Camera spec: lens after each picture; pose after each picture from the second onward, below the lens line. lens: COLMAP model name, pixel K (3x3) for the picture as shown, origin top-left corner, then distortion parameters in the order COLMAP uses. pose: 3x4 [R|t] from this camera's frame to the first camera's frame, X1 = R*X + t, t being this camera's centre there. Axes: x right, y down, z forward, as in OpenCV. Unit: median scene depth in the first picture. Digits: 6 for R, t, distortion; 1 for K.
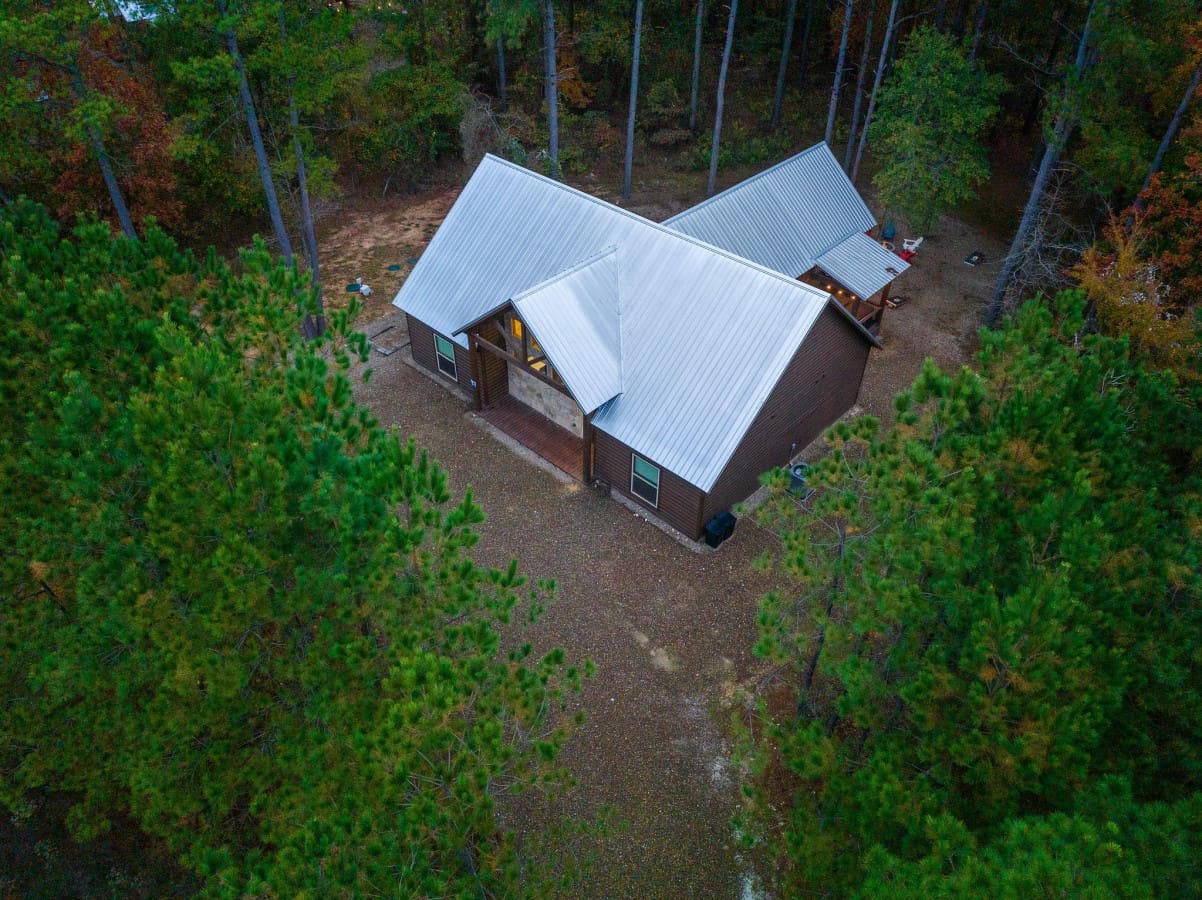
lens RADIAL K [[844.2, 0, 600.4], [0, 844.2, 439.3], [0, 0, 1]] dist [-0.035548, -0.000450]
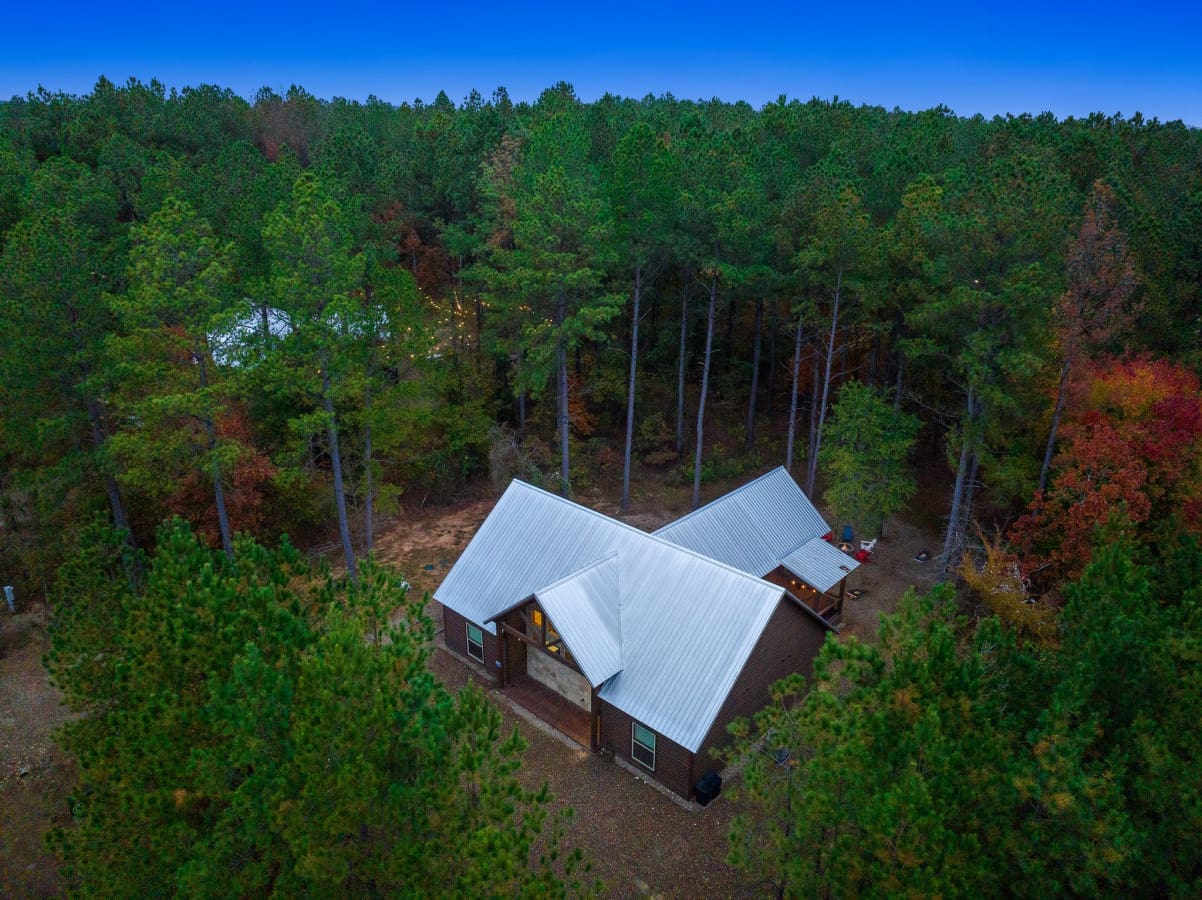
lens RADIAL K [[844.2, 0, 595.0], [0, 844.2, 460.2], [0, 0, 1]] dist [-0.035548, -0.000450]
pose [[0.999966, -0.005033, -0.006499, -0.004940], [0.002723, 0.948846, -0.315727, 0.036888], [0.007756, 0.315699, 0.948828, -0.225041]]
